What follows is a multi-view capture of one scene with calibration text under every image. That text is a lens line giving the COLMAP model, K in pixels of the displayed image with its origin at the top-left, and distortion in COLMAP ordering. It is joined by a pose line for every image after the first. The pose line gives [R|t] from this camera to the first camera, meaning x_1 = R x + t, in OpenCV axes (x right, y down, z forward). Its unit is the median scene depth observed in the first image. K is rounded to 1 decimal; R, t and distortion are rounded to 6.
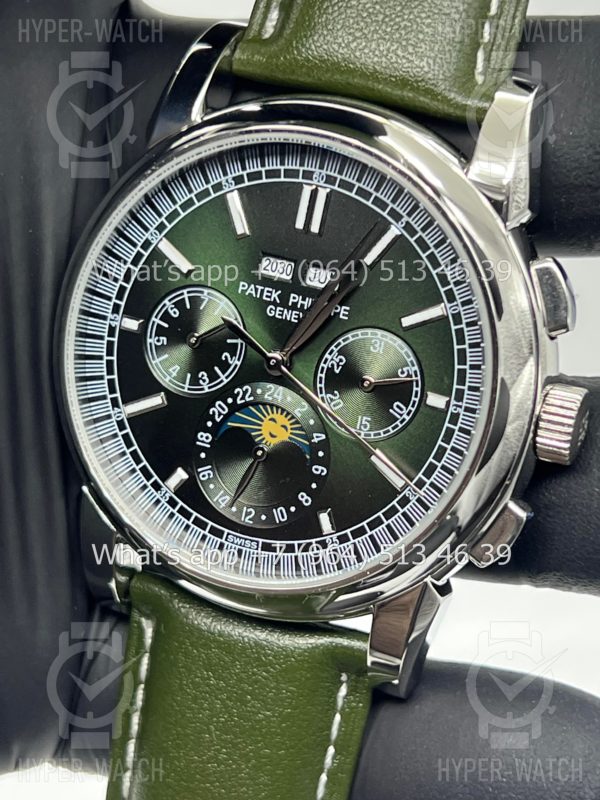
lens RADIAL K [[1890.3, 0, 297.1], [0, 1890.3, 406.0], [0, 0, 1]] dist [0.168297, 0.000000]
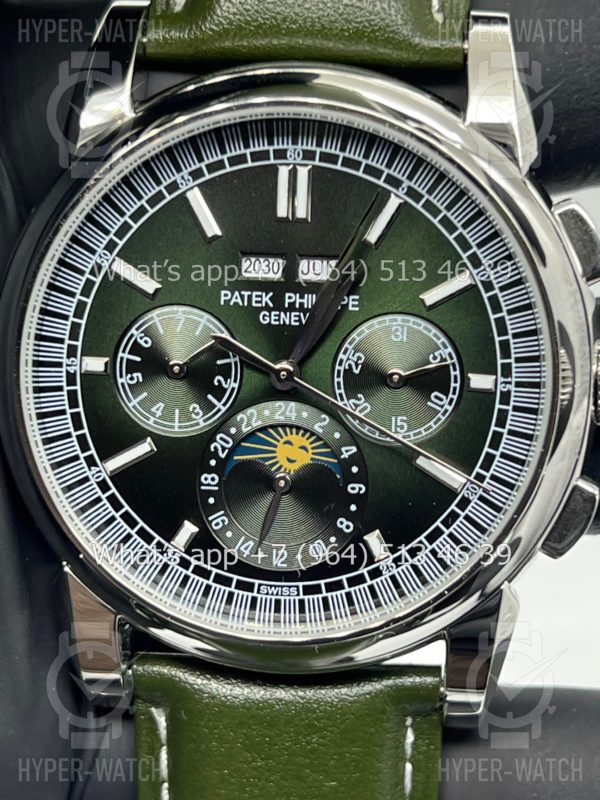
lens RADIAL K [[1890.3, 0, 293.3], [0, 1890.3, 389.6], [0, 0, 1]] dist [0.168297, 0.000000]
pose [[0.953804, -0.189200, 0.233367, -0.206944], [0.196193, 0.980541, -0.006905, -0.009858], [-0.227520, 0.052371, 0.972364, 0.165614]]
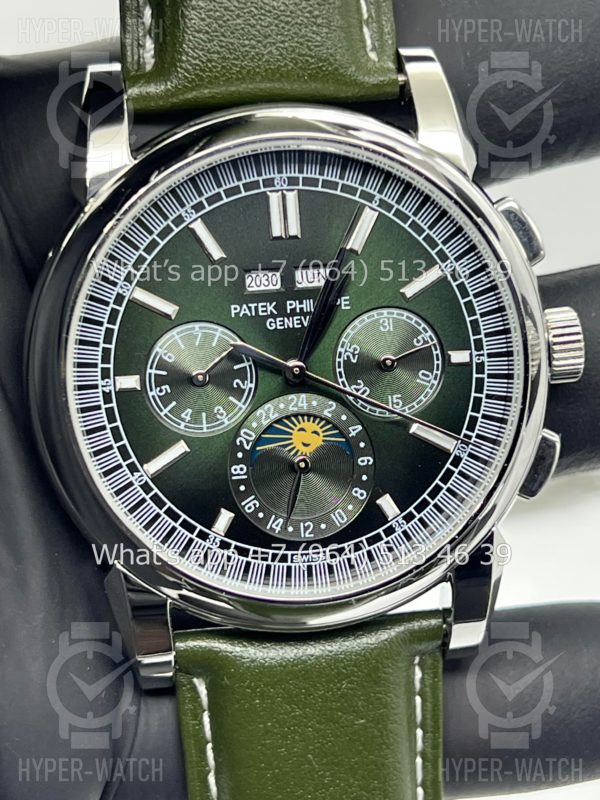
lens RADIAL K [[1890.3, 0, 299.5], [0, 1890.3, 404.0], [0, 0, 1]] dist [0.168297, 0.000000]
pose [[0.857154, -0.292778, 0.423755, -0.432357], [0.315330, 0.948817, 0.017714, -0.023387], [-0.407252, 0.118439, 0.905603, 0.100631]]
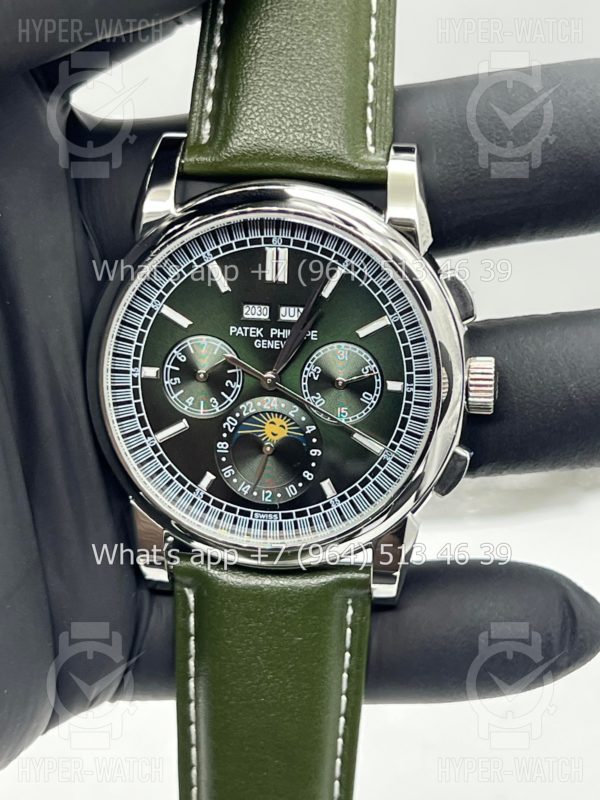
lens RADIAL K [[1890.3, 0, 300.8], [0, 1890.3, 395.0], [0, 0, 1]] dist [0.168297, 0.000000]
pose [[0.959610, -0.192989, 0.204705, -0.266708], [0.189442, 0.981195, 0.036976, -0.058389], [-0.207991, 0.003297, 0.978125, -0.323897]]
